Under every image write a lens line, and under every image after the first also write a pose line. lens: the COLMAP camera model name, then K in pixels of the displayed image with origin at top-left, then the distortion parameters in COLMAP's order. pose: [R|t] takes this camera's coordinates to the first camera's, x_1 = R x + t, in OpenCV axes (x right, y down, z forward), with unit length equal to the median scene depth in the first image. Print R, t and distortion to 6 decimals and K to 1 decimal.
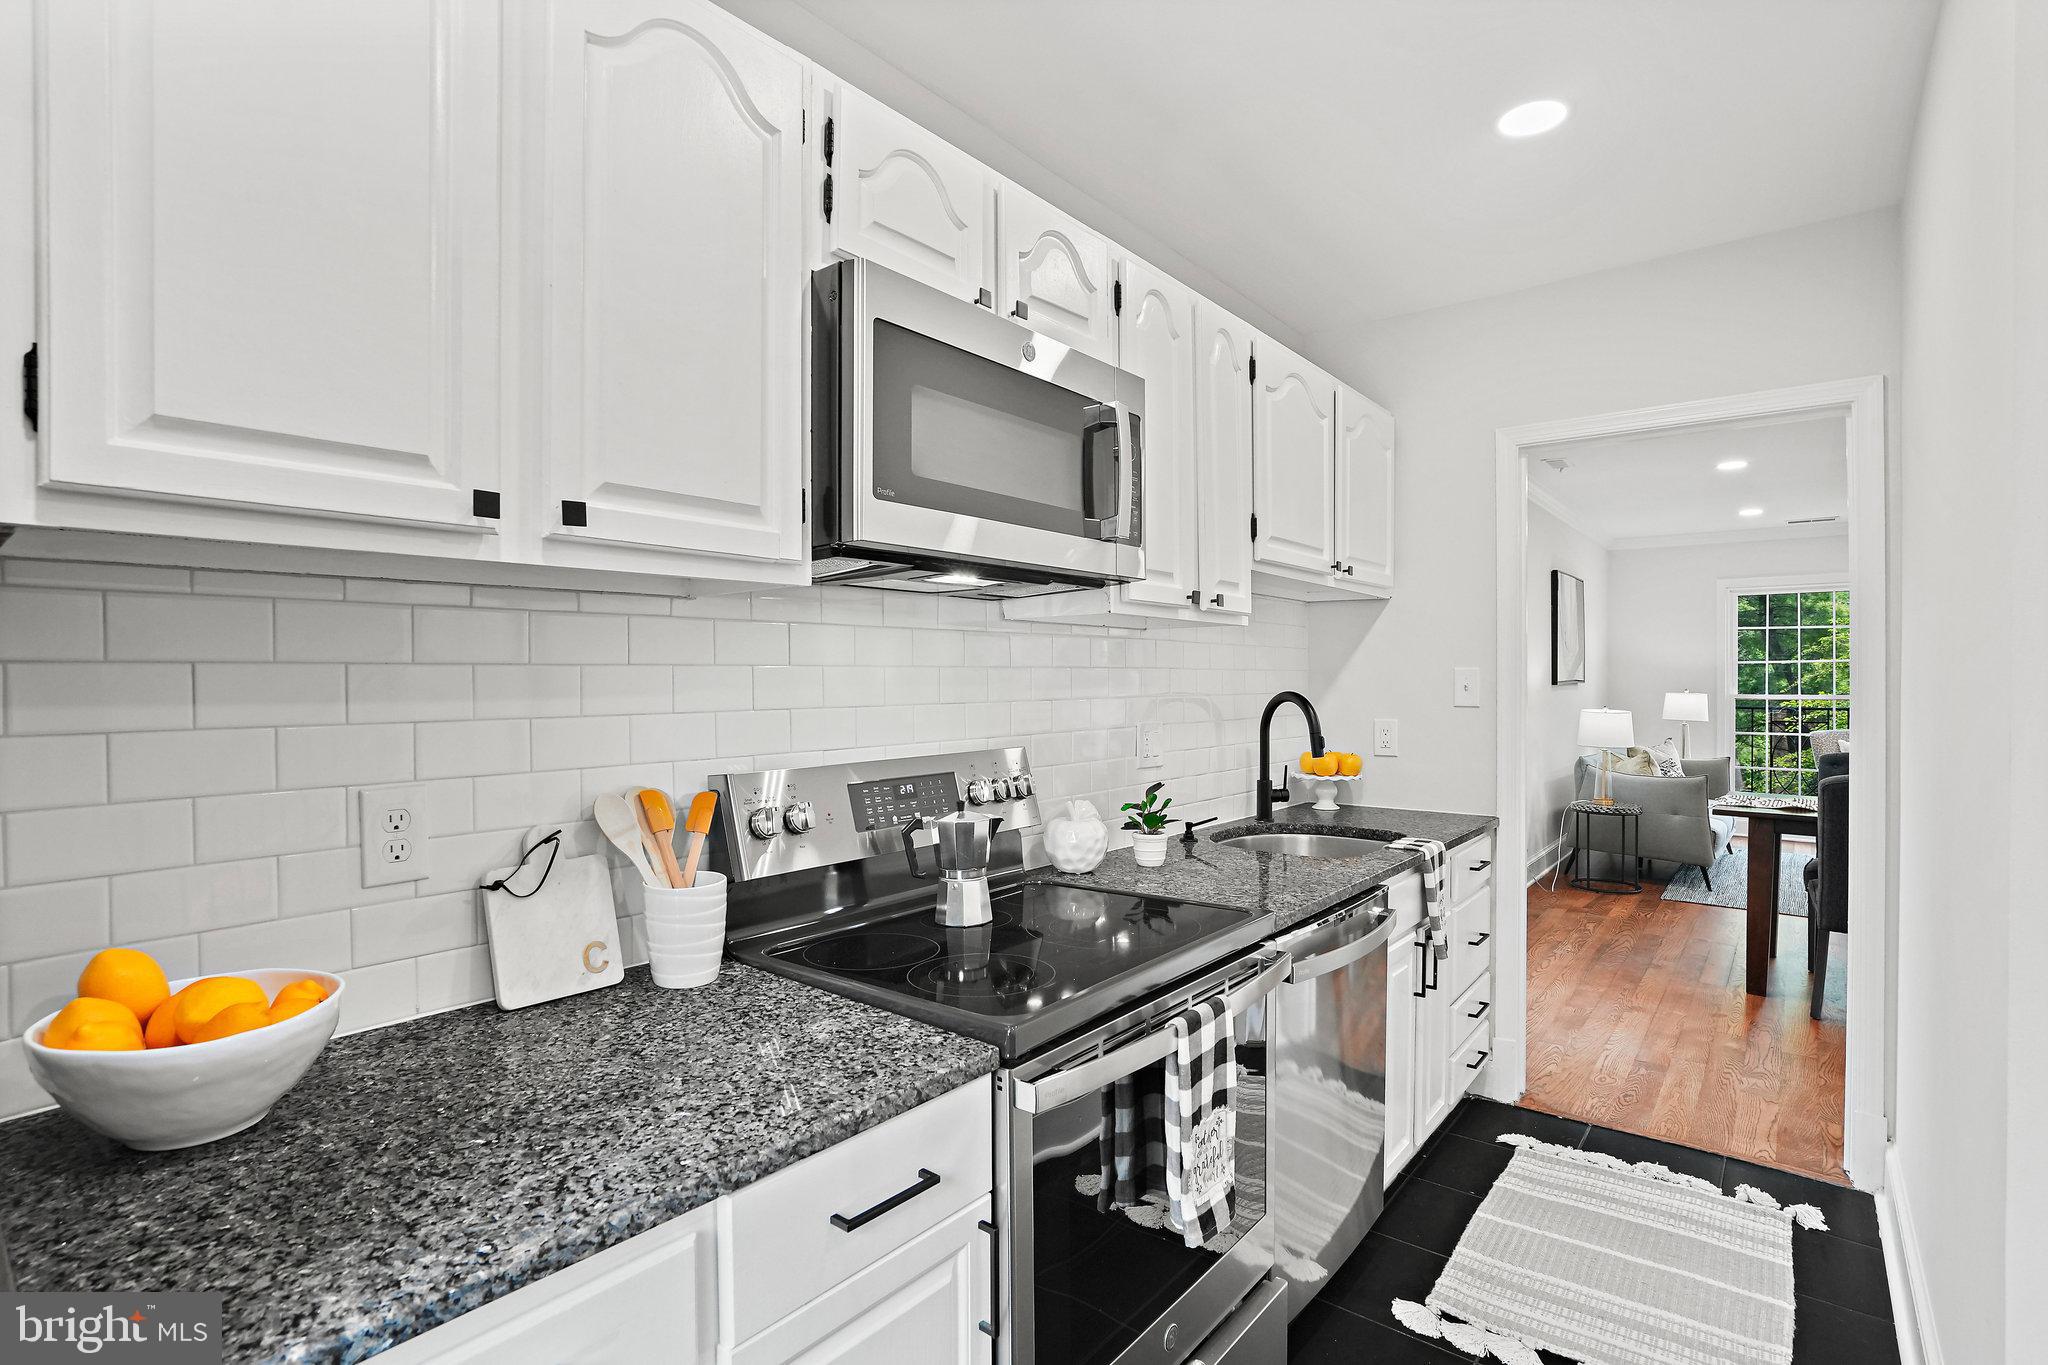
lens RADIAL K [[999.1, 0, 1025.9], [0, 999.1, 665.9], [0, 0, 1]] dist [-0.059365, 0.029574]
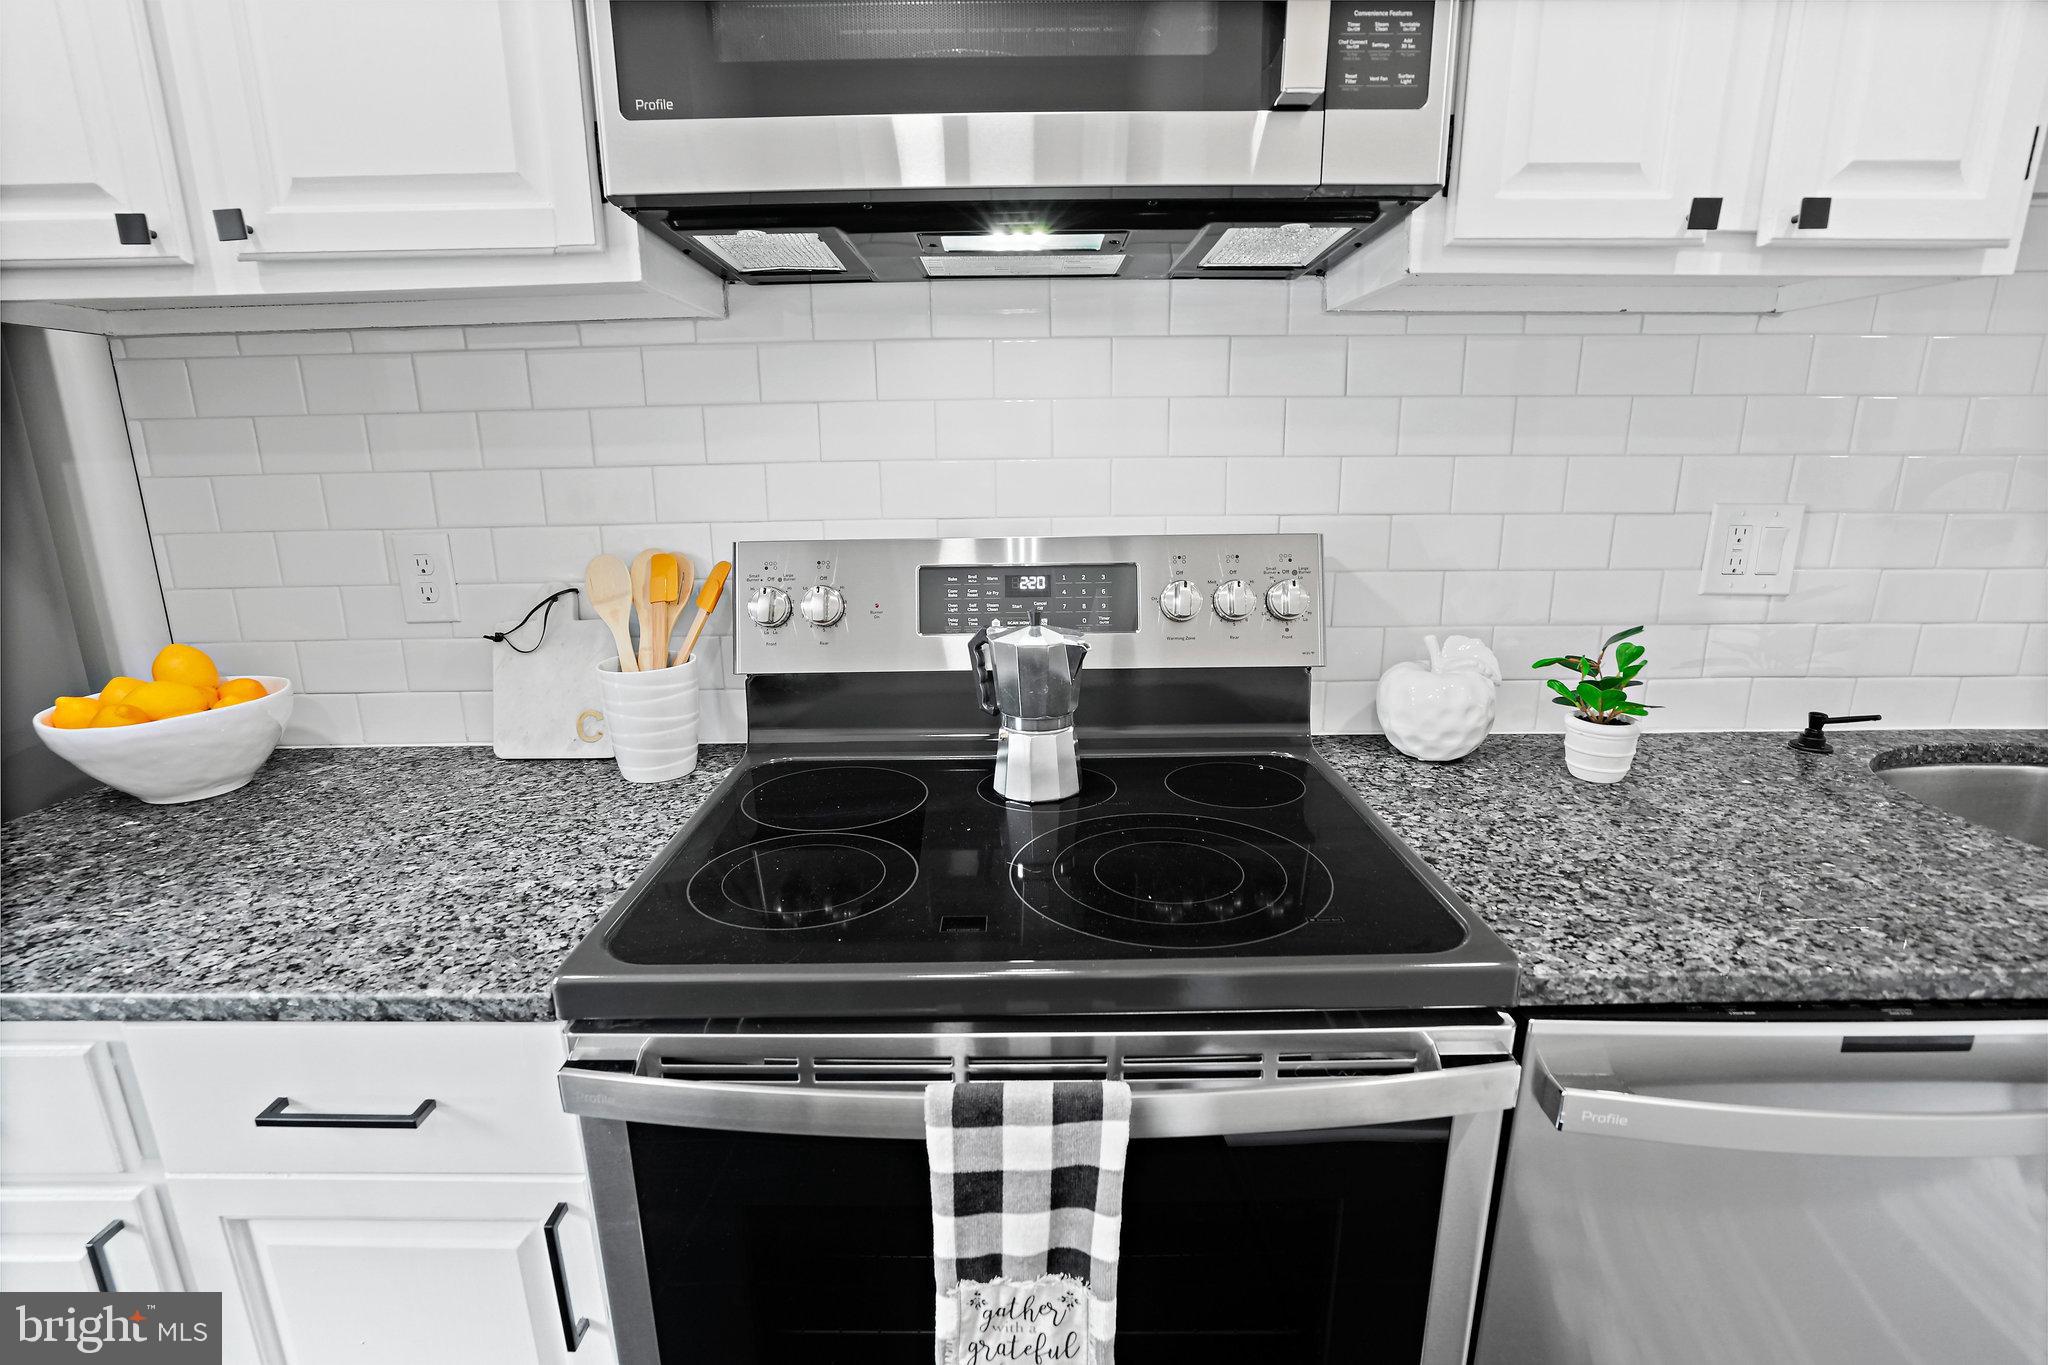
lens RADIAL K [[977.6, 0, 1020.1], [0, 977.6, 686.1], [0, 0, 1]] dist [-0.056182, 0.022957]
pose [[0.623904, 0.189936, -0.758068, 0.530960], [0.018675, 0.966116, 0.257433, 0.026043], [0.781278, -0.174770, 0.599217, 0.781922]]
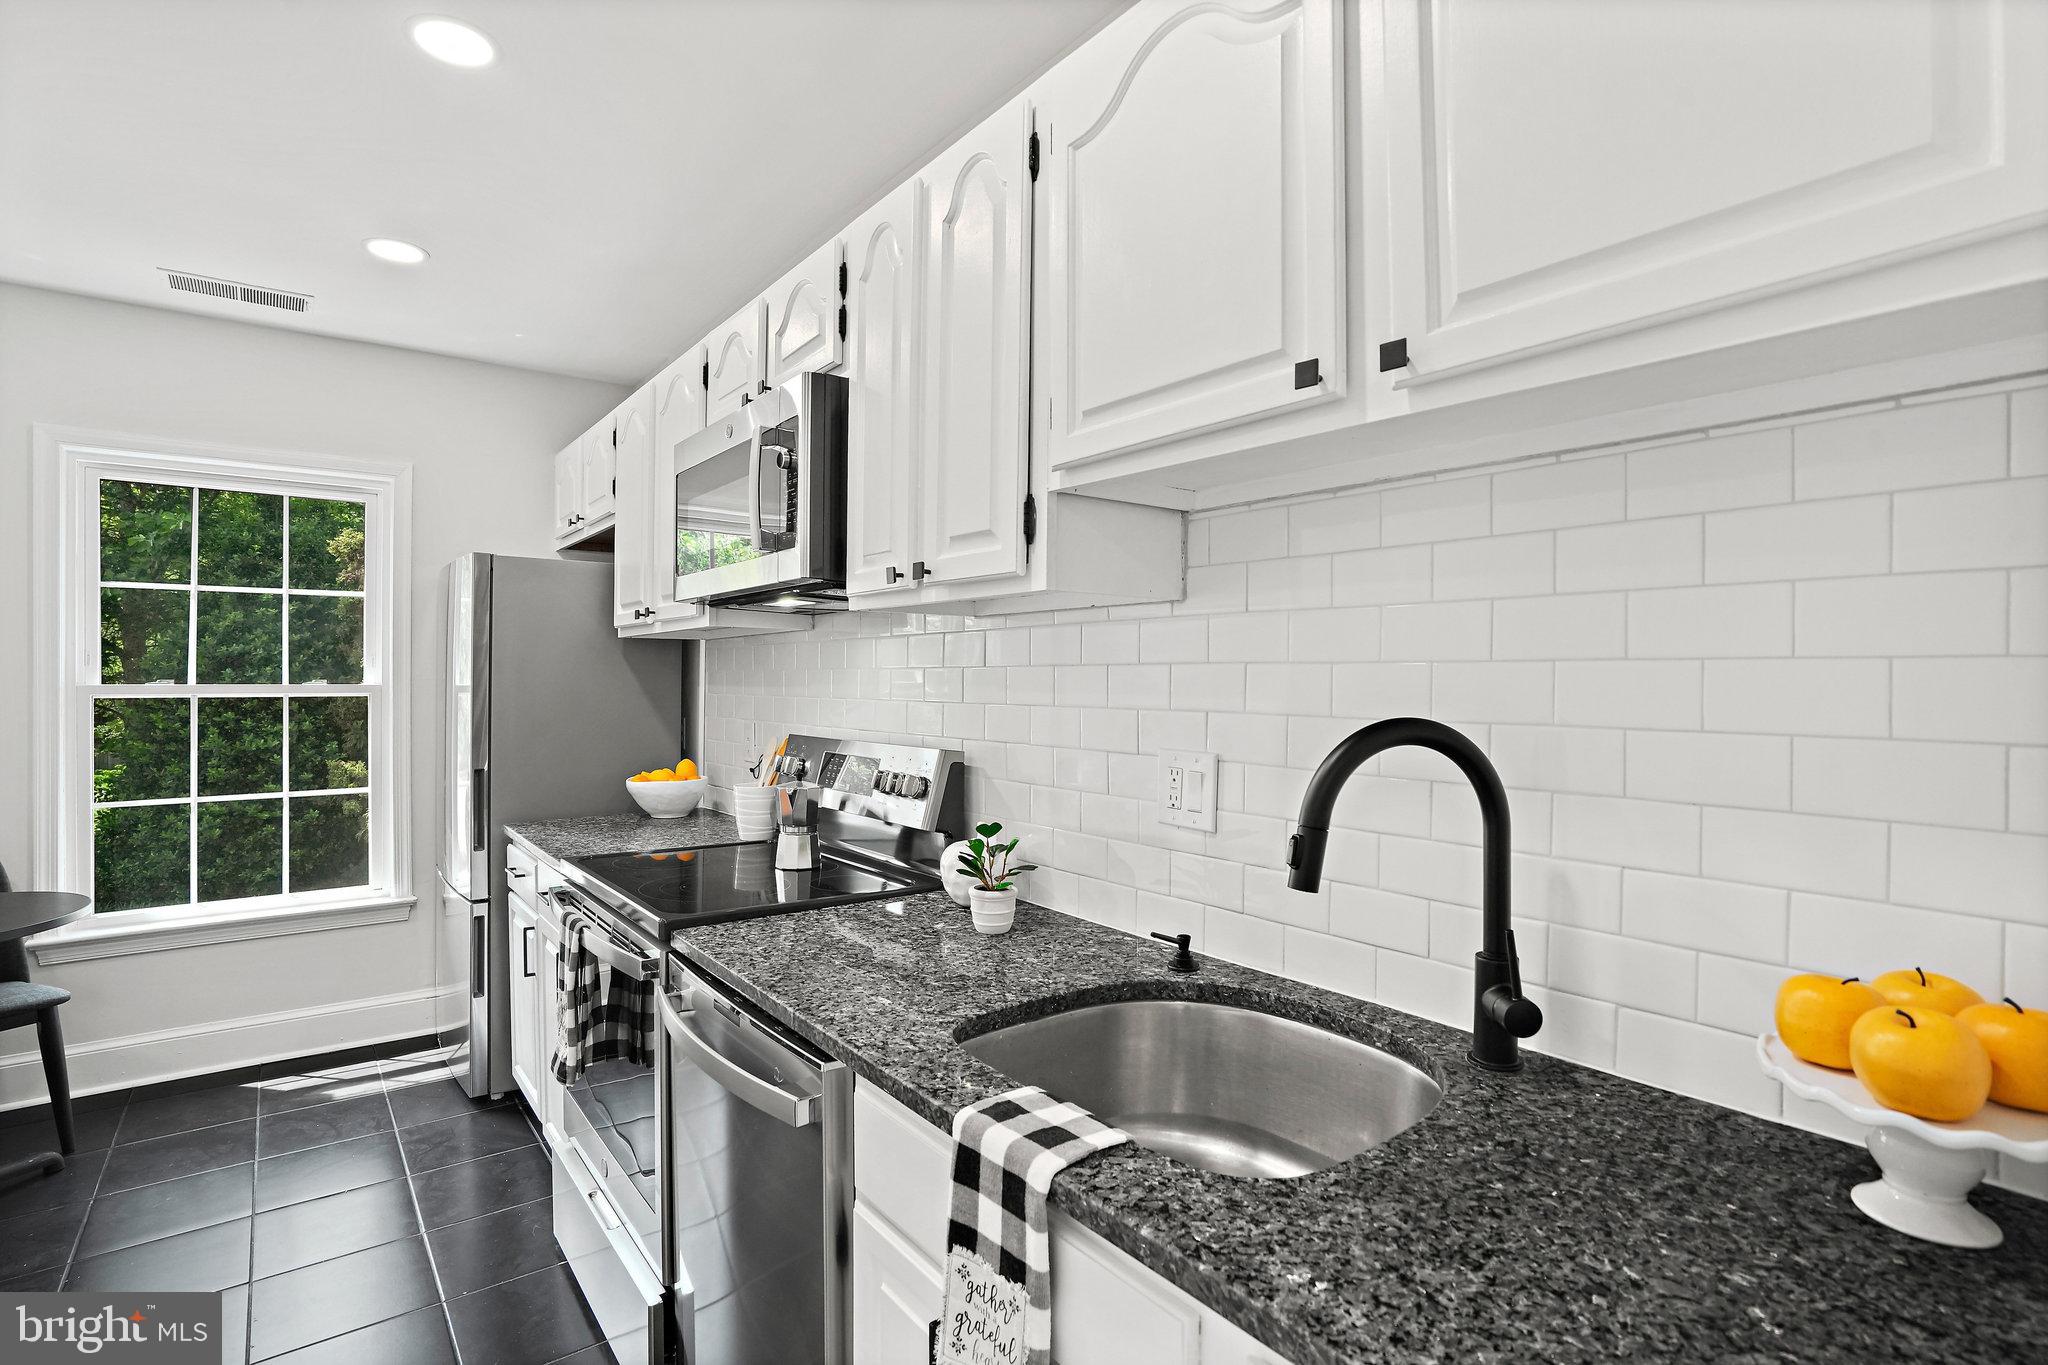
lens RADIAL K [[988.2, 0, 1021.4], [0, 988.2, 670.3], [0, 0, 1]] dist [-0.045611, 0.018151]
pose [[-0.243375, -0.005198, -0.969918, 1.414231], [0.012426, 0.999887, -0.008476, 0.026535], [0.969853, -0.014115, -0.243283, 2.101959]]
